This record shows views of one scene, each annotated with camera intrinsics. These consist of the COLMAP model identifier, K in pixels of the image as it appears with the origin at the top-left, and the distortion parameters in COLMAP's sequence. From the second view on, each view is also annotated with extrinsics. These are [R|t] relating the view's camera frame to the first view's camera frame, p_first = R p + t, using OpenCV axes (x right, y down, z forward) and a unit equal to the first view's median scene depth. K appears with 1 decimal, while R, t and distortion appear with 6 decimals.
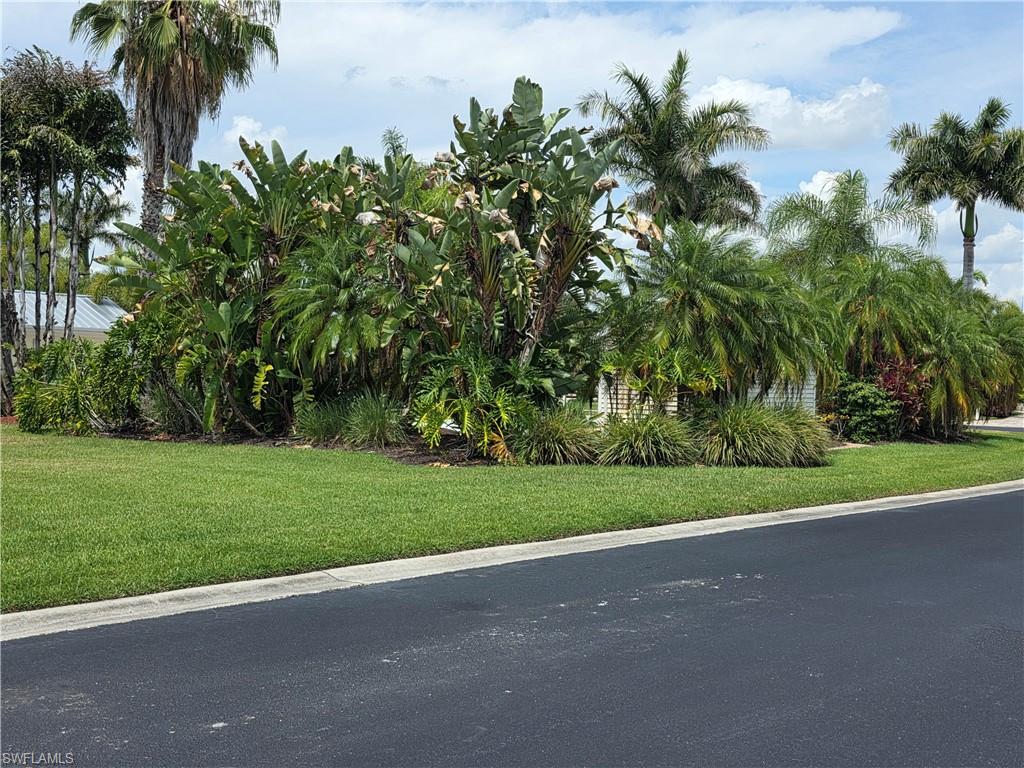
lens RADIAL K [[1128.4, 0, 515.1], [0, 1128.4, 385.3], [0, 0, 1]] dist [0.073336, 0.000000]
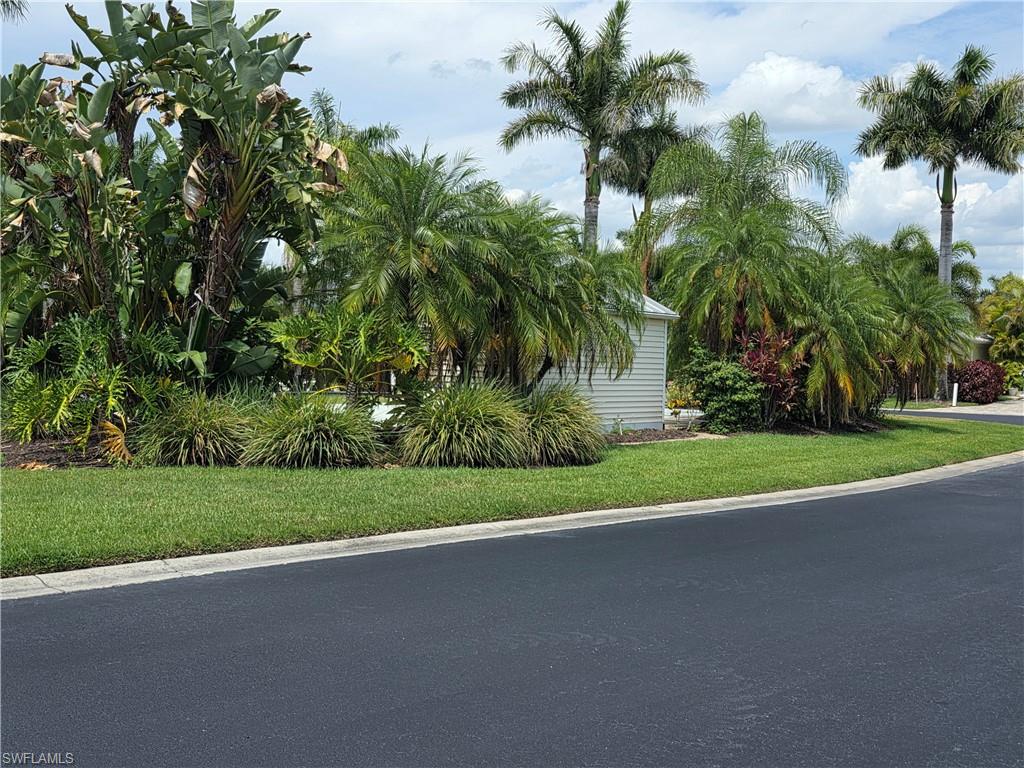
lens RADIAL K [[1128.4, 0, 511.8], [0, 1128.4, 391.1], [0, 0, 1]] dist [0.073336, 0.000000]
pose [[0.999019, 0.000719, -0.044281, 0.183894], [0.000079, 0.999837, 0.018030, 0.004413], [0.044287, -0.018015, 0.998856, 0.160117]]
